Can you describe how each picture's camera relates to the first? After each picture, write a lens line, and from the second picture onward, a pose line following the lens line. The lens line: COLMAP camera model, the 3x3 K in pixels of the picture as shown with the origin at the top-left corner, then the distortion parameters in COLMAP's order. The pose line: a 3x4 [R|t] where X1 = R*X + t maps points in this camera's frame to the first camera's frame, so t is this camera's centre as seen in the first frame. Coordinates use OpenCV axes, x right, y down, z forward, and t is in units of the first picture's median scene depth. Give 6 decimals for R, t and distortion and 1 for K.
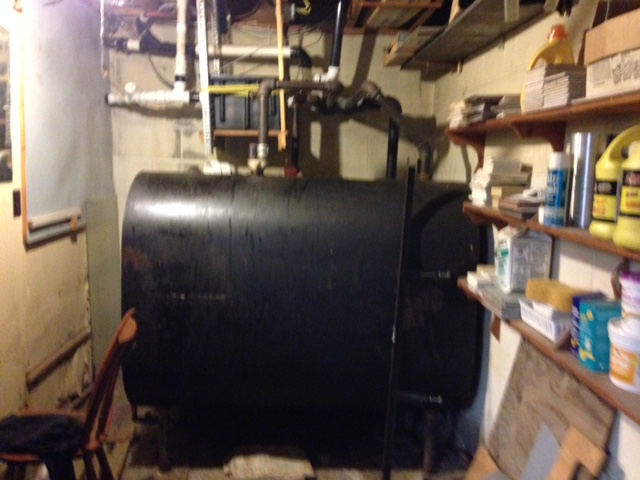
lens RADIAL K [[581.5, 0, 322.3], [0, 581.5, 241.4], [0, 0, 1]] dist [0.150154, -0.265578]
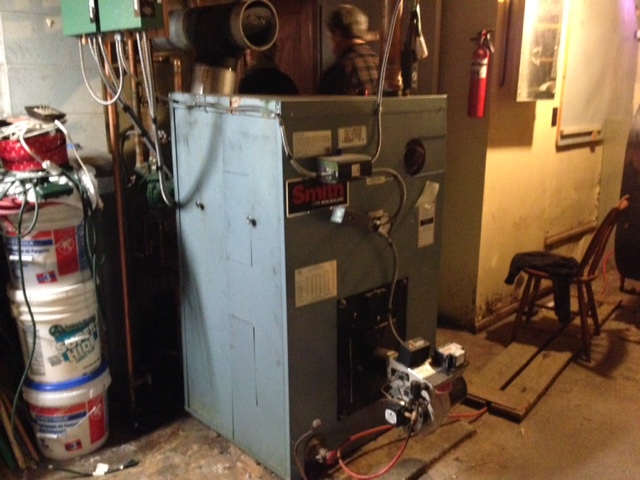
lens RADIAL K [[581.5, 0, 322.3], [0, 581.5, 241.4], [0, 0, 1]] dist [0.150154, -0.265578]
pose [[0.669916, 0.140596, -0.729003, 0.177107], [-0.075586, 0.989719, 0.121419, 0.094135], [0.738579, -0.026238, 0.673656, -0.350719]]
